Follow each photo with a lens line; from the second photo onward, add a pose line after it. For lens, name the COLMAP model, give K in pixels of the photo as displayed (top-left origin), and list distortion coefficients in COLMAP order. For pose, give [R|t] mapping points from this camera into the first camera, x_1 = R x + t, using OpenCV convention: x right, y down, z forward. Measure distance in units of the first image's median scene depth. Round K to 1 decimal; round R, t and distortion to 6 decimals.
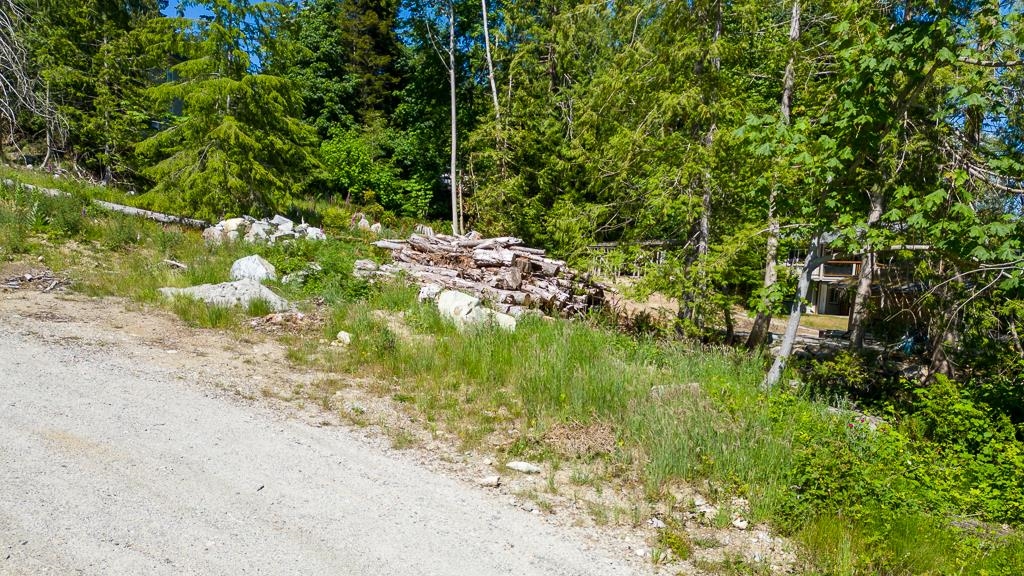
lens RADIAL K [[752.6, 0, 532.6], [0, 752.6, 378.8], [0, 0, 1]] dist [0.045305, -0.035184]
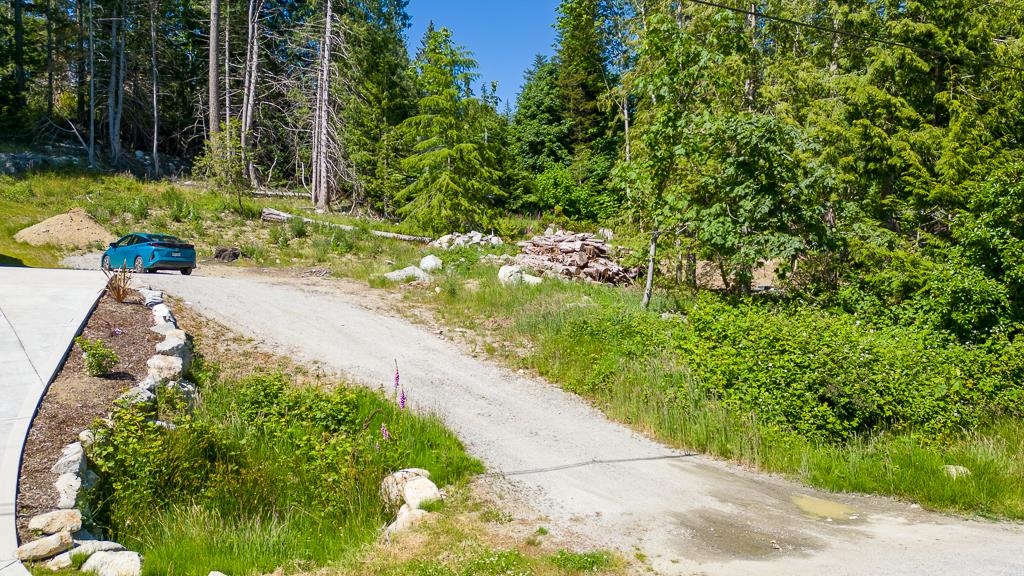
lens RADIAL K [[705.3, 0, 515.5], [0, 705.3, 287.1], [0, 0, 1]] dist [0.065742, -0.062978]
pose [[0.926775, -0.045450, -0.372858, 0.409702], [0.000543, 0.992814, -0.119670, 0.103786], [0.375617, 0.110705, 0.920139, -0.408932]]
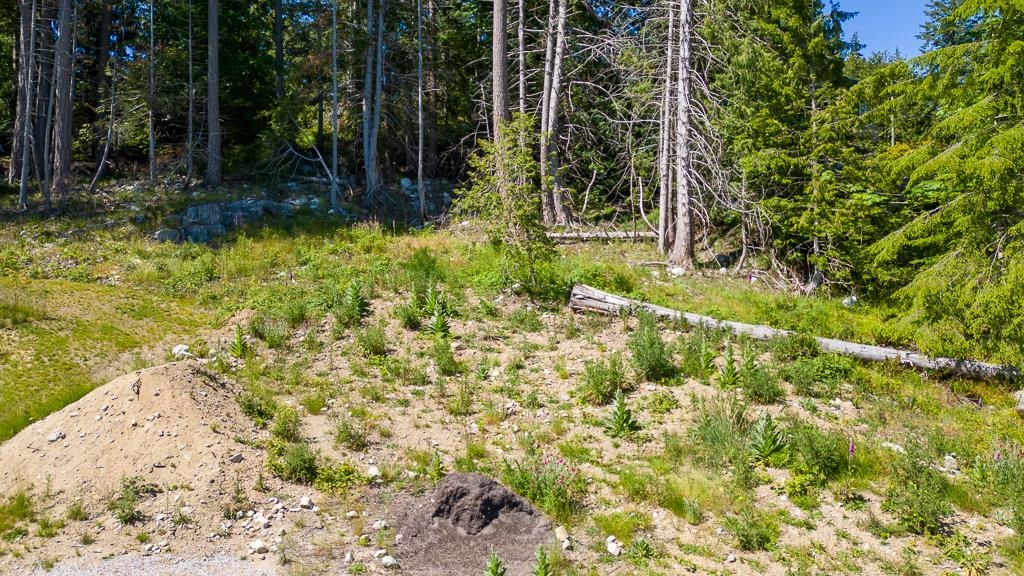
lens RADIAL K [[728.4, 0, 475.3], [0, 728.4, 251.9], [0, 0, 1]] dist [0.083555, -0.087214]
pose [[0.645500, -0.080764, -0.759478, -0.383575], [-0.048150, 0.988112, -0.146001, -0.290717], [0.762241, 0.130812, 0.633938, 0.483837]]
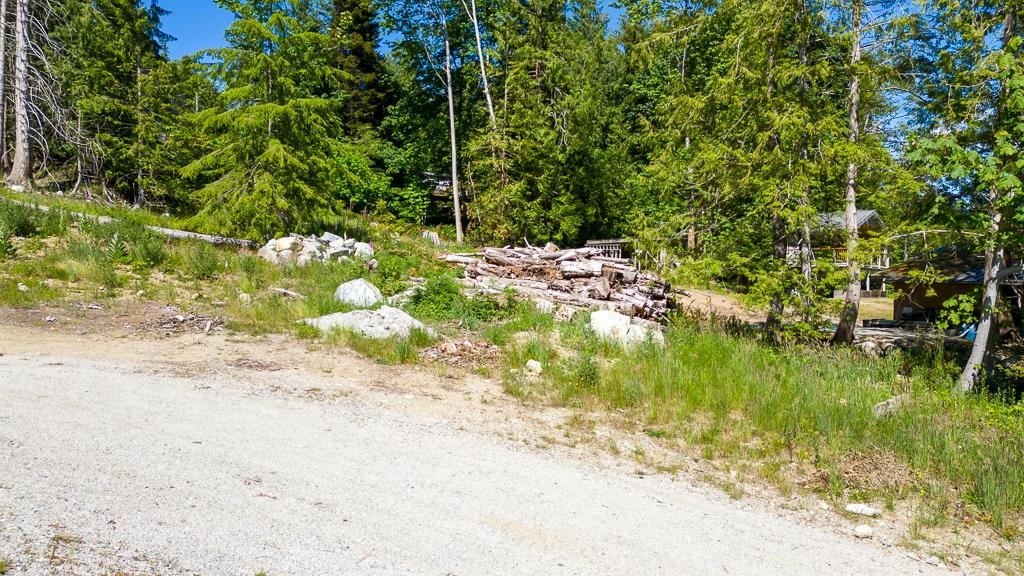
lens RADIAL K [[718.4, 0, 528.9], [0, 718.4, 293.9], [0, 0, 1]] dist [0.084943, -0.084728]
pose [[0.996398, -0.046781, 0.070725, -0.206996], [0.053378, 0.994096, -0.094465, -0.038928], [-0.065889, 0.097900, 0.993013, 0.026932]]
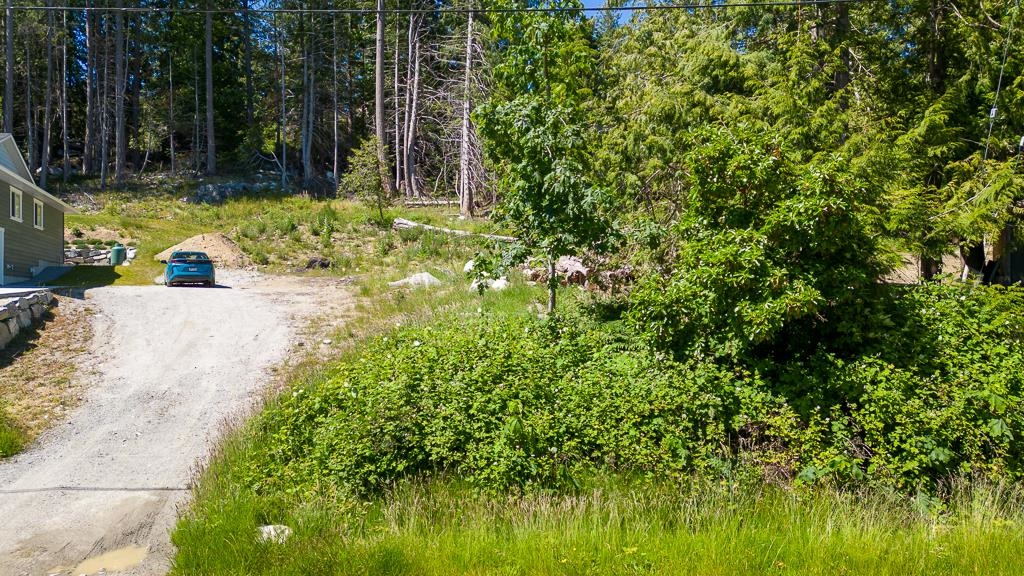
lens RADIAL K [[725.5, 0, 502.8], [0, 725.5, 279.1], [0, 0, 1]] dist [0.074249, -0.084268]
pose [[0.698761, -0.066037, -0.712300, 0.819304], [-0.030764, 0.992035, -0.122150, 0.075639], [0.714693, 0.107267, 0.691164, -0.072146]]
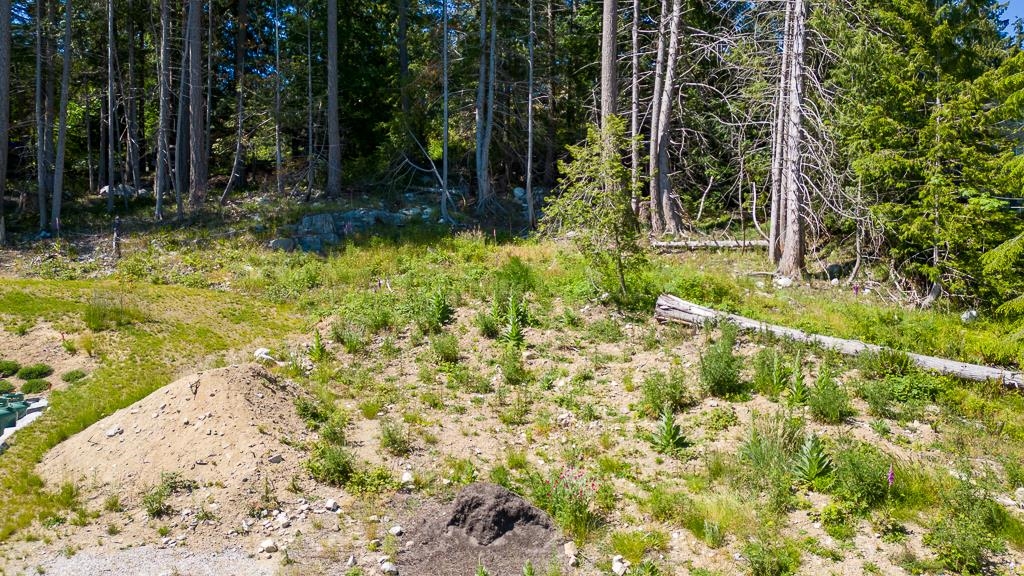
lens RADIAL K [[718.4, 0, 528.9], [0, 718.4, 293.9], [0, 0, 1]] dist [0.084943, -0.084728]
pose [[0.535480, -0.041192, -0.843542, -0.339642], [-0.071223, 0.993049, -0.093705, -0.299320], [0.841539, 0.110257, 0.528825, 0.587161]]
